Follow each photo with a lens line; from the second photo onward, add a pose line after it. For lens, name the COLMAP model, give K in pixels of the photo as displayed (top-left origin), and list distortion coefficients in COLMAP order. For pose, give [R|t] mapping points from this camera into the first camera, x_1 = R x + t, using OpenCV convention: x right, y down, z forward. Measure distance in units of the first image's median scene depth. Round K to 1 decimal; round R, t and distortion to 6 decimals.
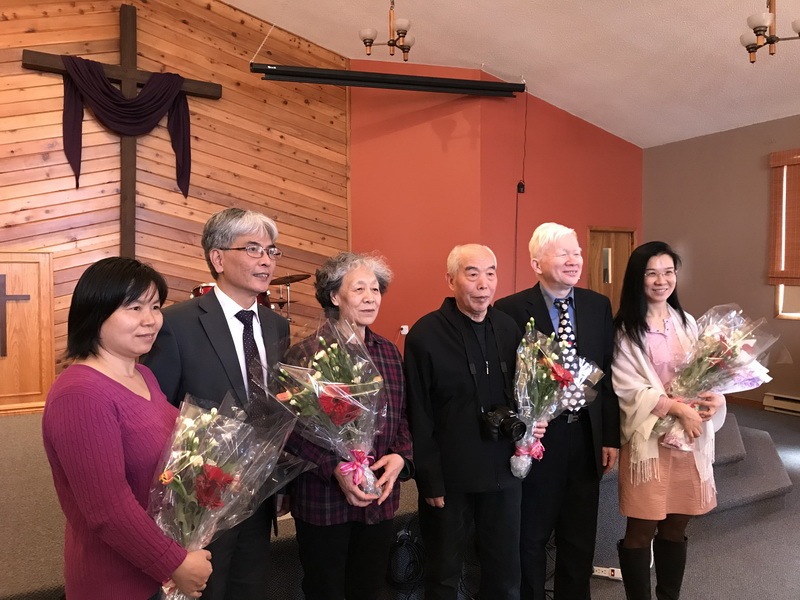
lens RADIAL K [[651.2, 0, 400.0], [0, 651.2, 300.0], [0, 0, 1]] dist [0.001323, 0.001015]
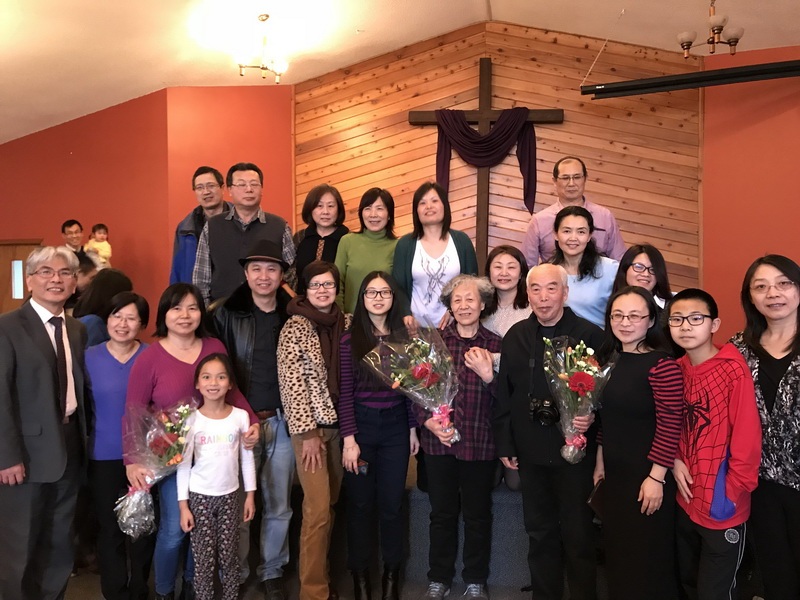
lens RADIAL K [[660.8, 0, 395.6], [0, 660.8, 297.7], [0, 0, 1]] dist [0.015329, -0.005005]
pose [[0.776527, 0.012285, -0.629964, 0.217151], [-0.019088, 0.999810, -0.004031, -0.003641], [0.629794, 0.015155, 0.776614, -0.039496]]
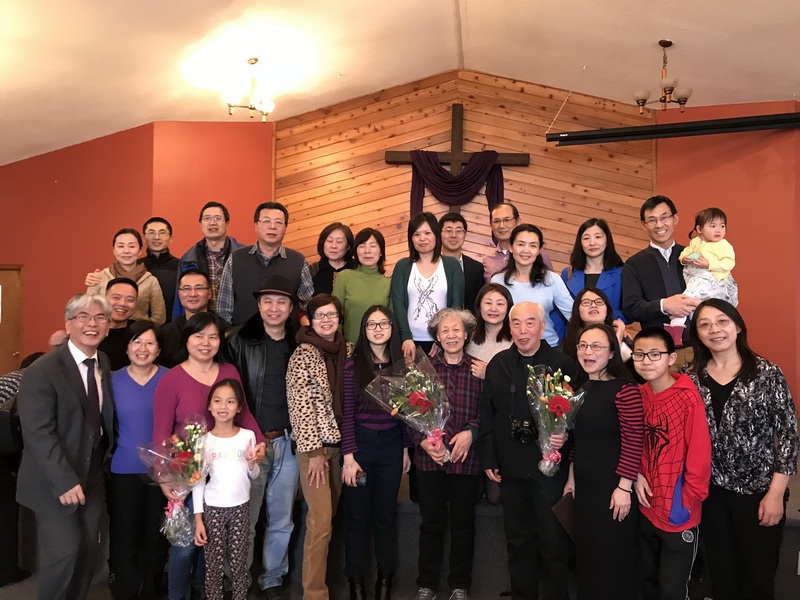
lens RADIAL K [[652.7, 0, 395.9], [0, 652.7, 303.1], [0, 0, 1]] dist [0.073831, -0.182044]
pose [[0.814318, 0.003287, -0.580410, 0.224156], [-0.032172, 0.998702, -0.039481, -0.005574], [0.579527, 0.050823, 0.813367, -0.094915]]
